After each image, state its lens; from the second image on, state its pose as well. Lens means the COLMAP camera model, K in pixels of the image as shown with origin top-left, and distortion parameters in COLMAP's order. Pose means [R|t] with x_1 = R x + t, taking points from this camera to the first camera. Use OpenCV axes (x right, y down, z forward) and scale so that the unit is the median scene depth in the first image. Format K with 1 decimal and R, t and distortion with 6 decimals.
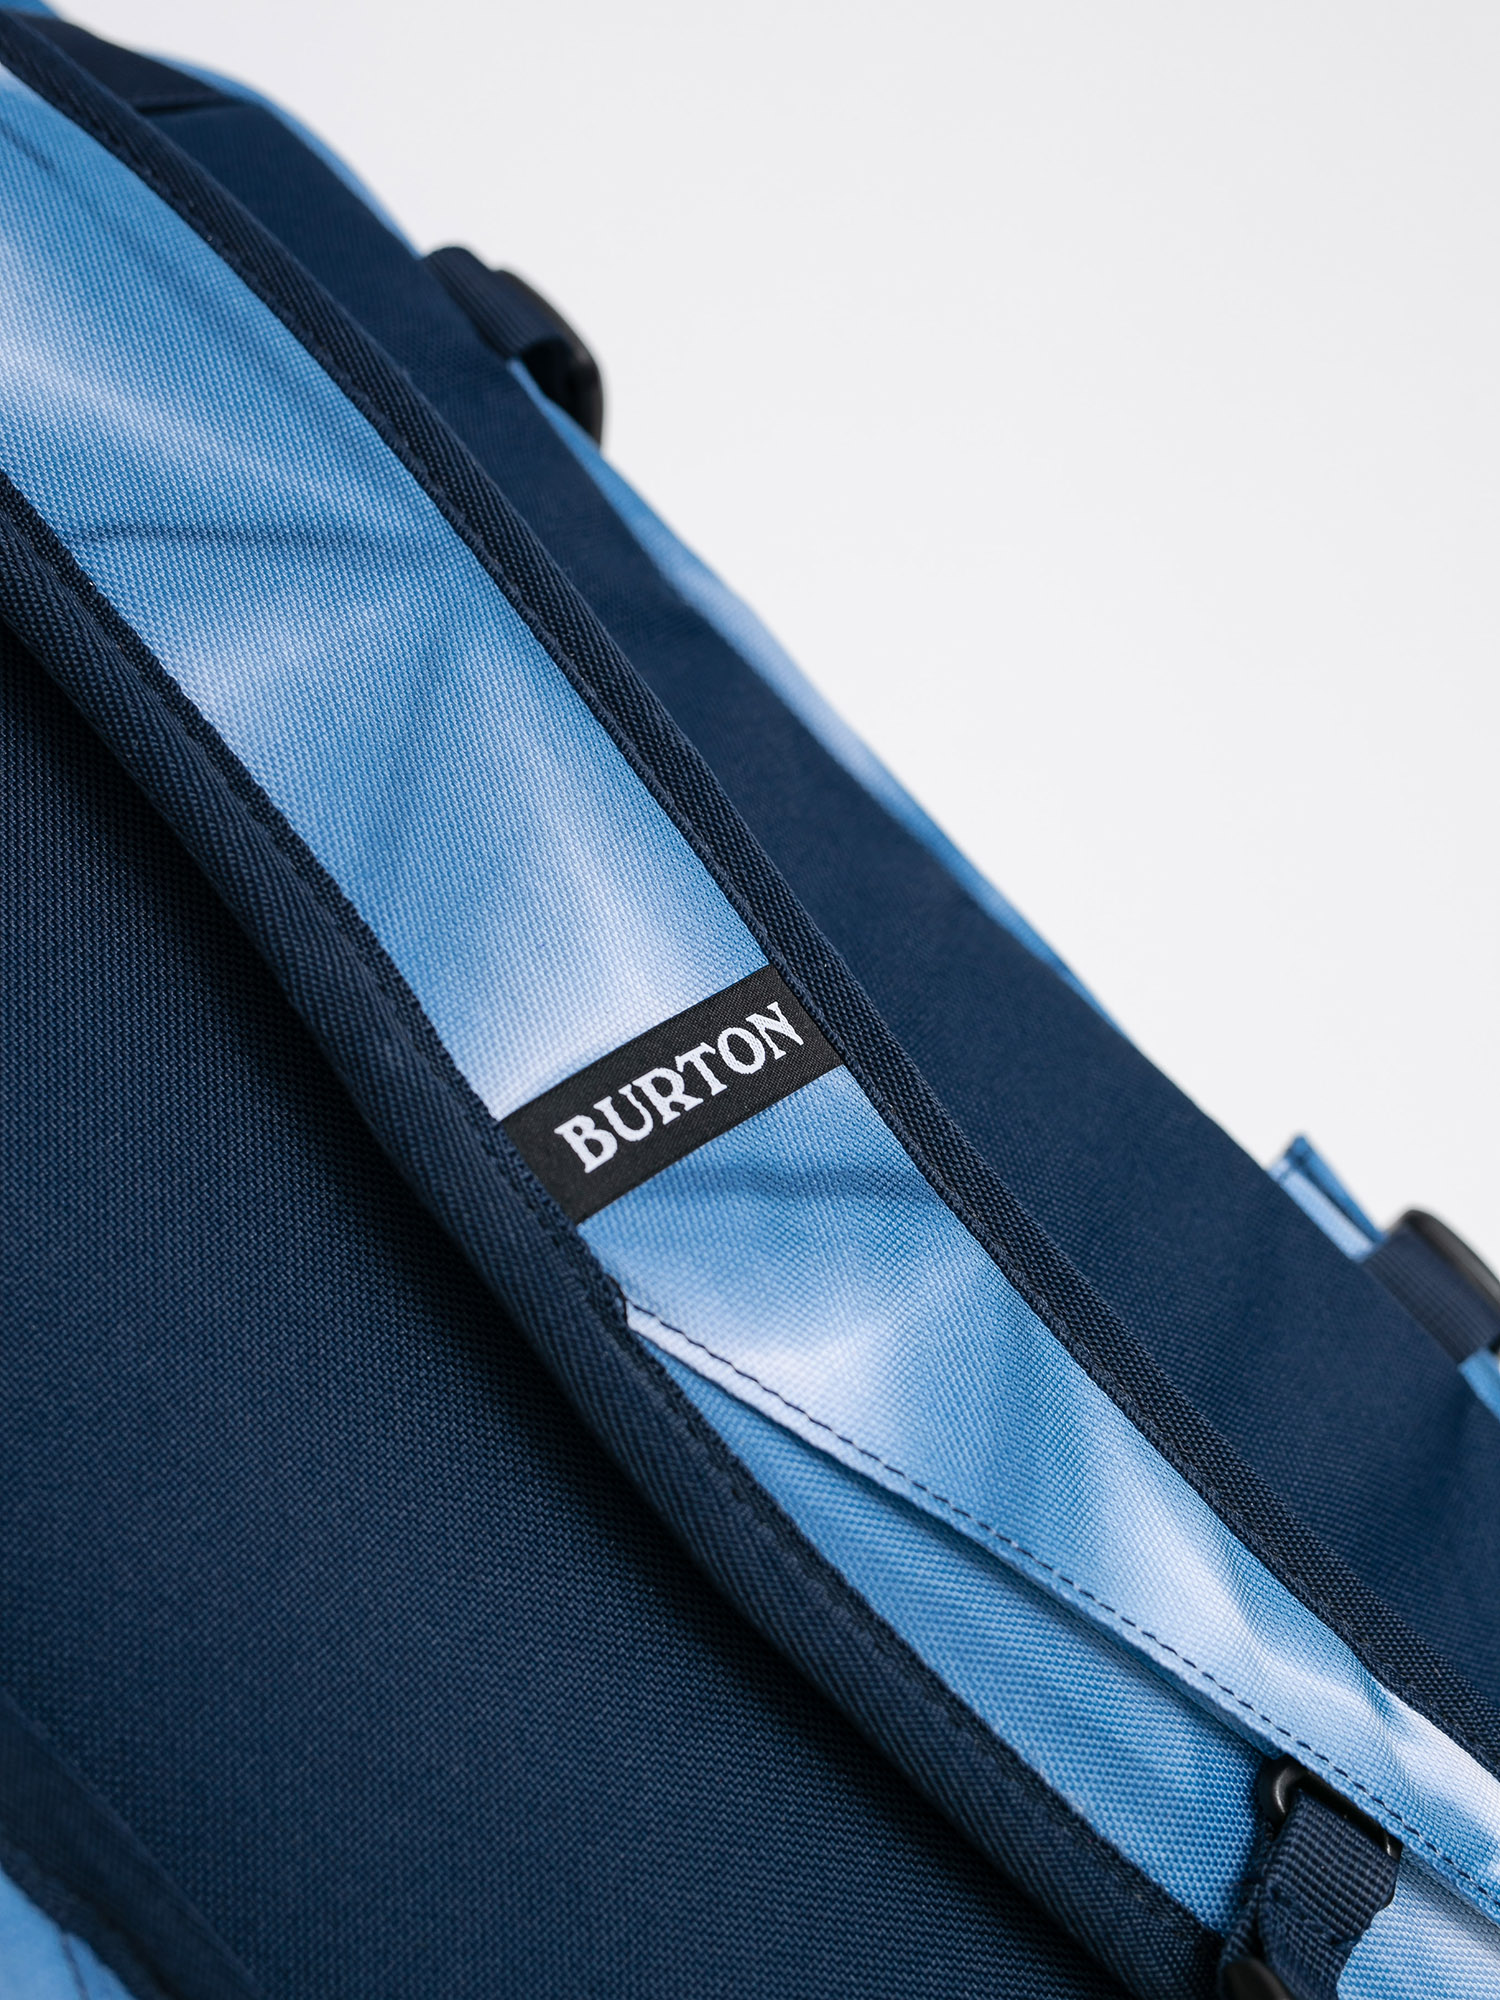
lens RADIAL K [[3051.1, 0, 750.0], [0, 3051.1, 1000.0], [0, 0, 1]] dist [-0.093544, 0.029392]
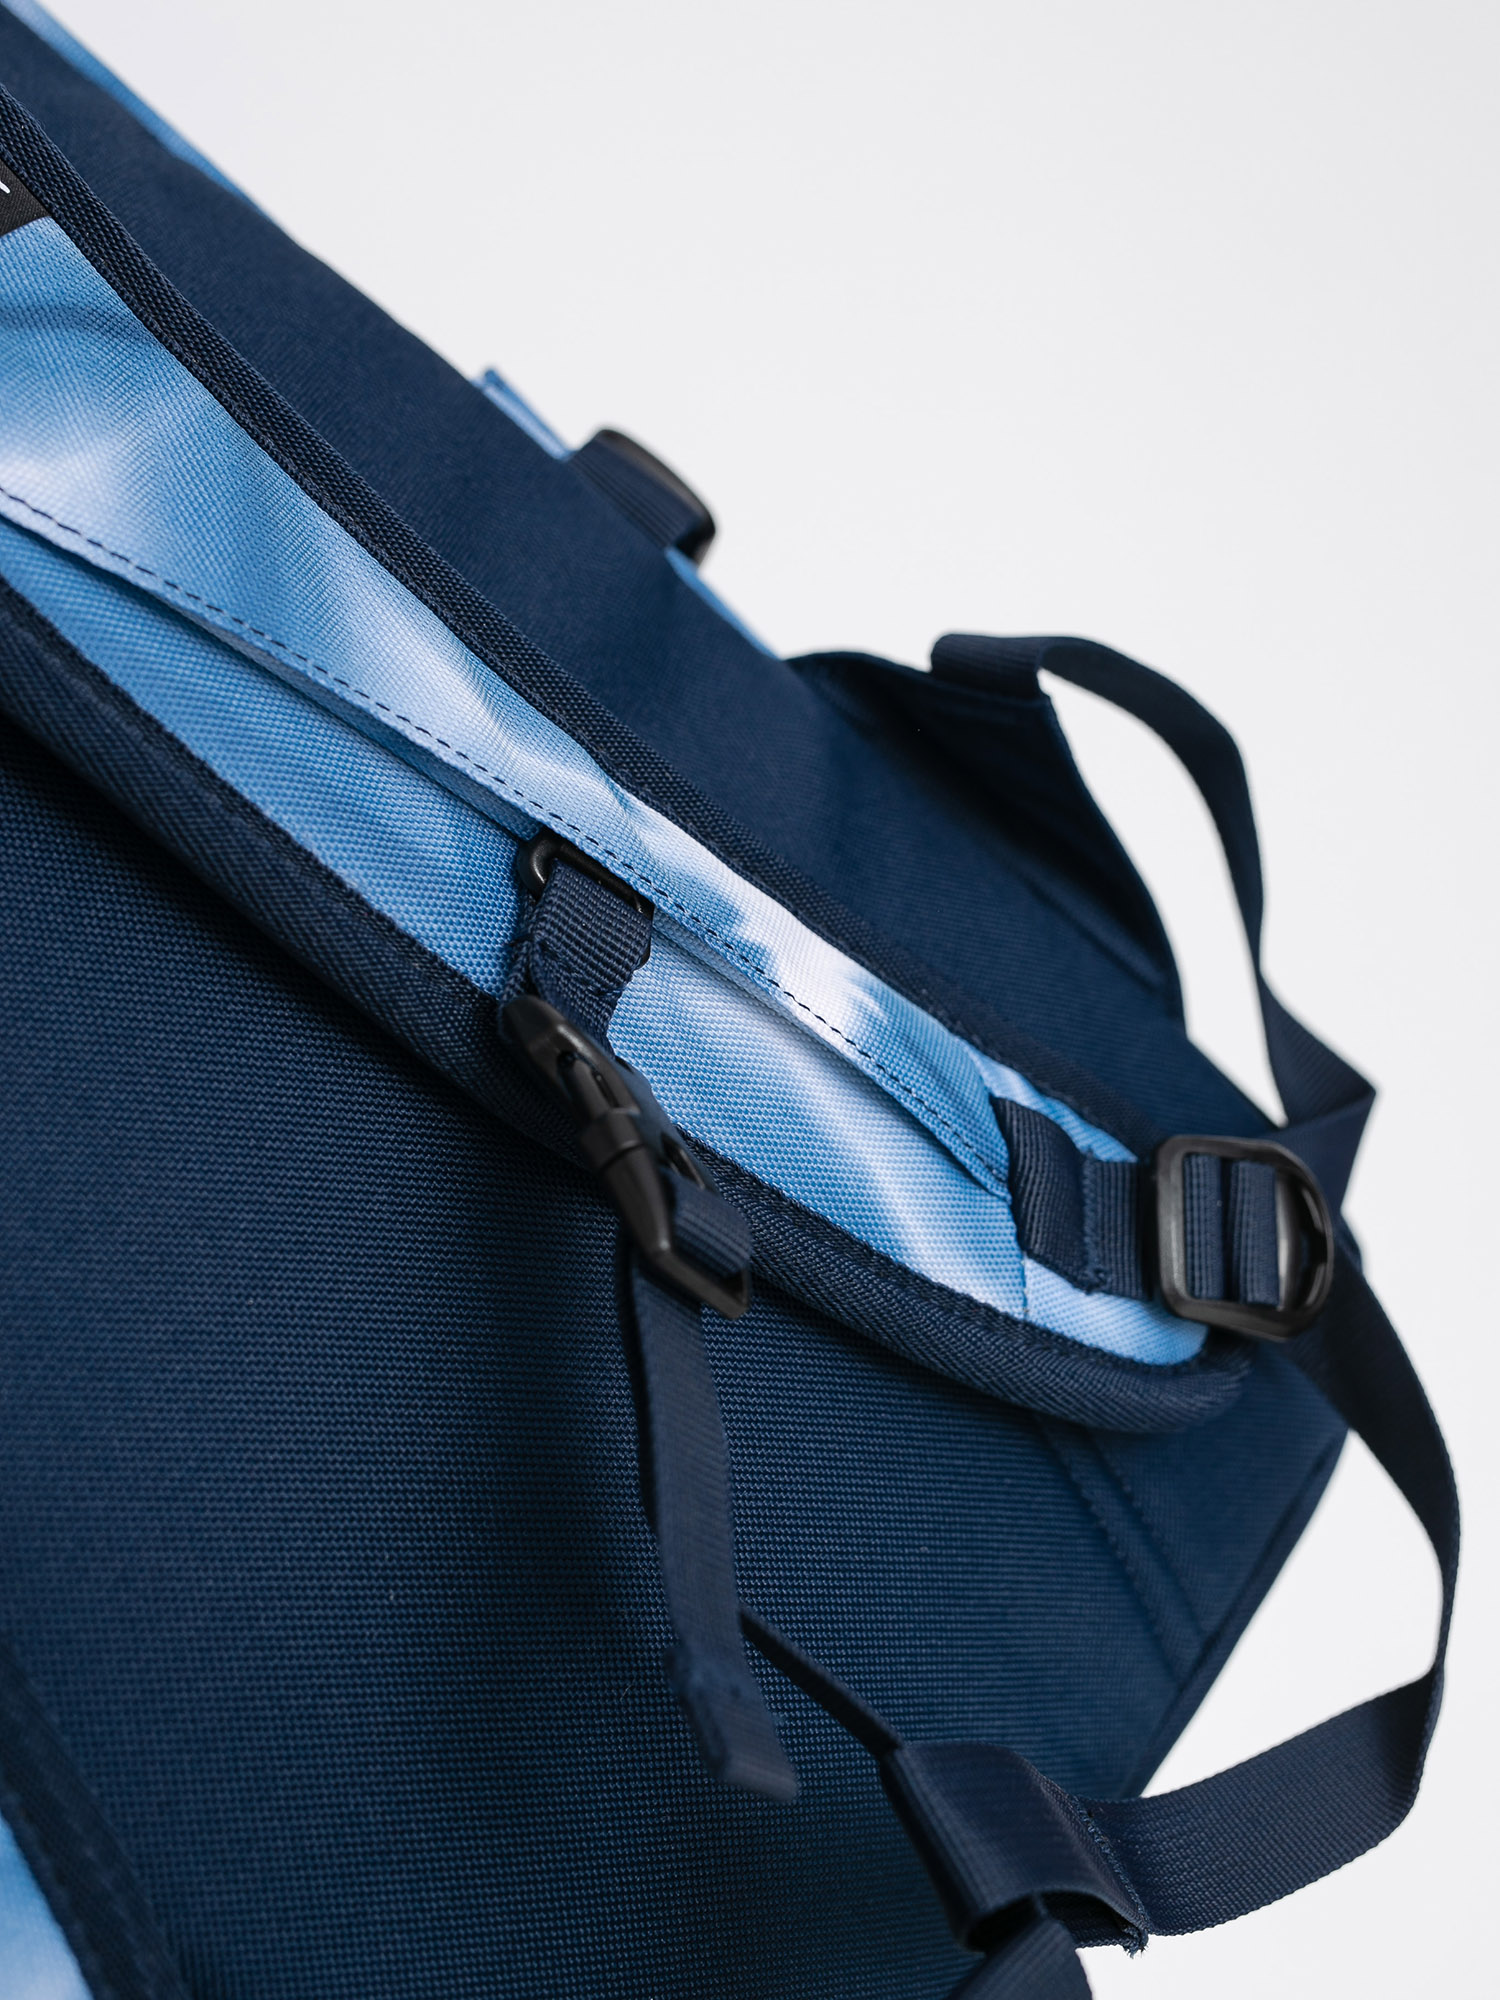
lens RADIAL K [[3051.1, 0, 750.0], [0, 3051.1, 1000.0], [0, 0, 1]] dist [-0.093544, 0.029392]
pose [[0.959044, -0.107831, 0.261929, -0.040584], [0.070558, 0.986501, 0.147774, 0.159112], [-0.274328, -0.123241, 0.953706, -0.053469]]
